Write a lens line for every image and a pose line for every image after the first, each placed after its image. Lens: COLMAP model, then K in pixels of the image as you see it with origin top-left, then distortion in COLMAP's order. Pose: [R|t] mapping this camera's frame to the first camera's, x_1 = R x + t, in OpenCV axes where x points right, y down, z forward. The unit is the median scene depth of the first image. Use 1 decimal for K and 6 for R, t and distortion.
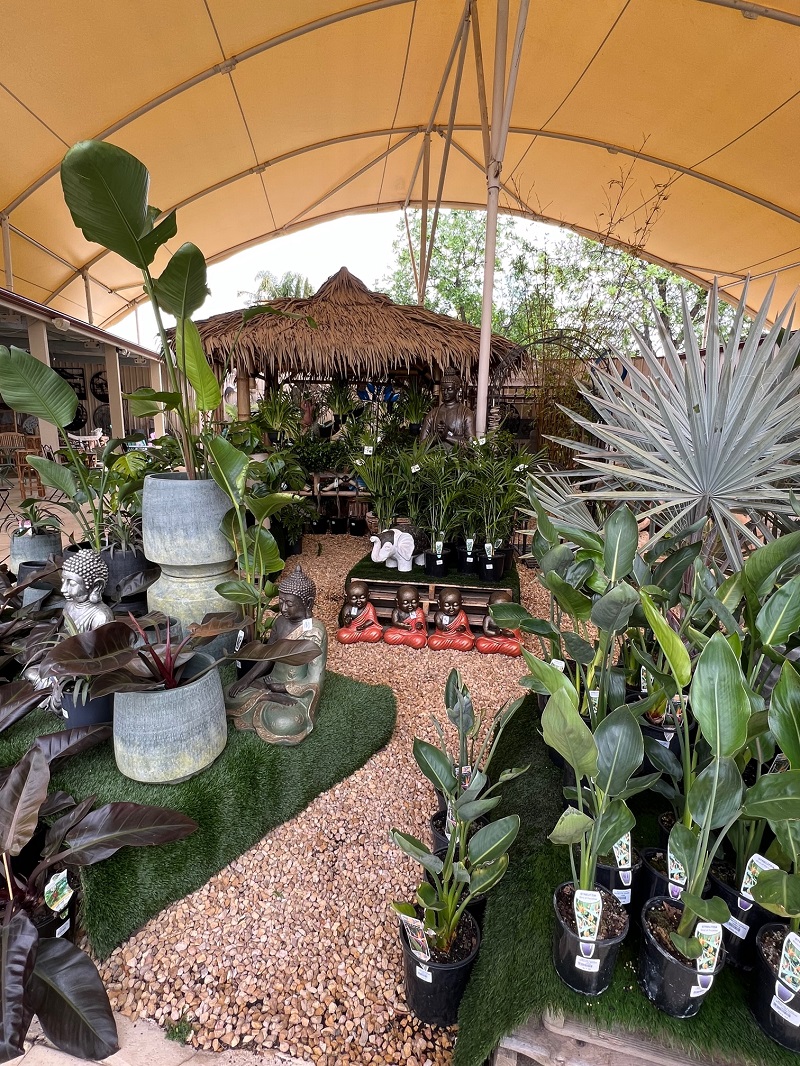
lens RADIAL K [[588.1, 0, 400.0], [0, 588.1, 533.0], [0, 0, 1]] dist [-0.001086, -0.000383]
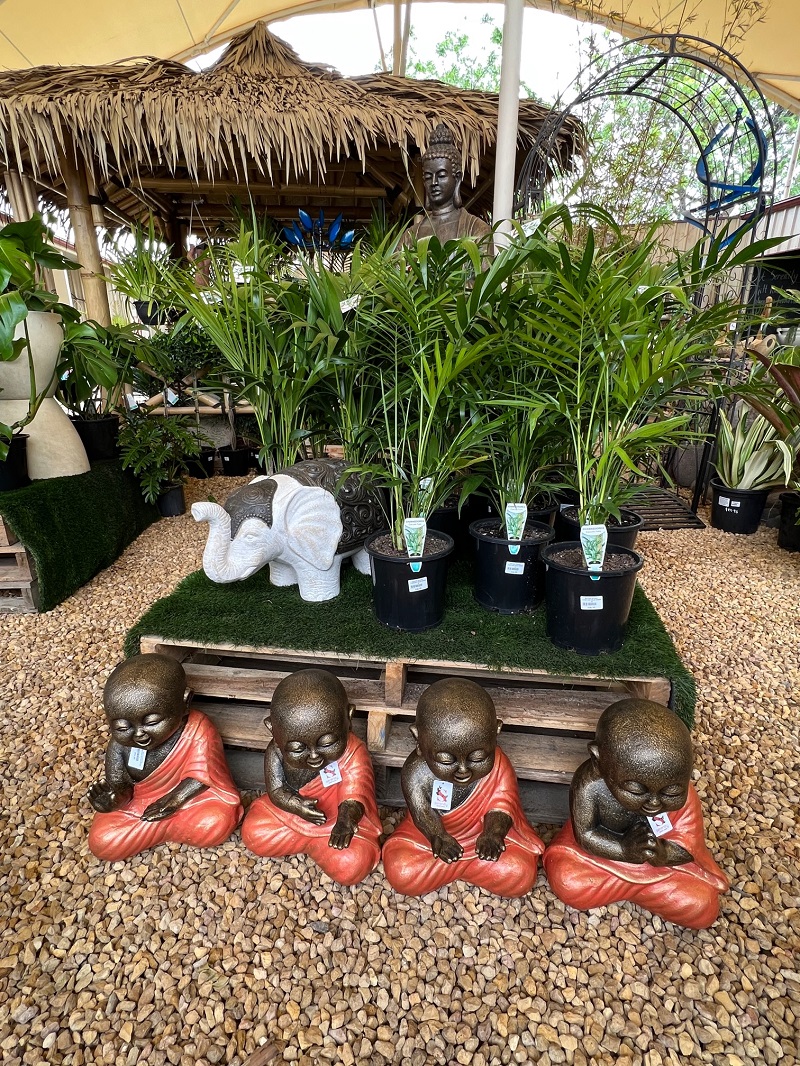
lens RADIAL K [[588.1, 0, 400.0], [0, 588.1, 533.0], [0, 0, 1]] dist [-0.001086, -0.000383]
pose [[0.999653, -0.024903, 0.008539, 0.054010], [0.023741, 0.992924, 0.116354, -0.011257], [-0.011376, -0.116111, 0.993171, 0.677545]]
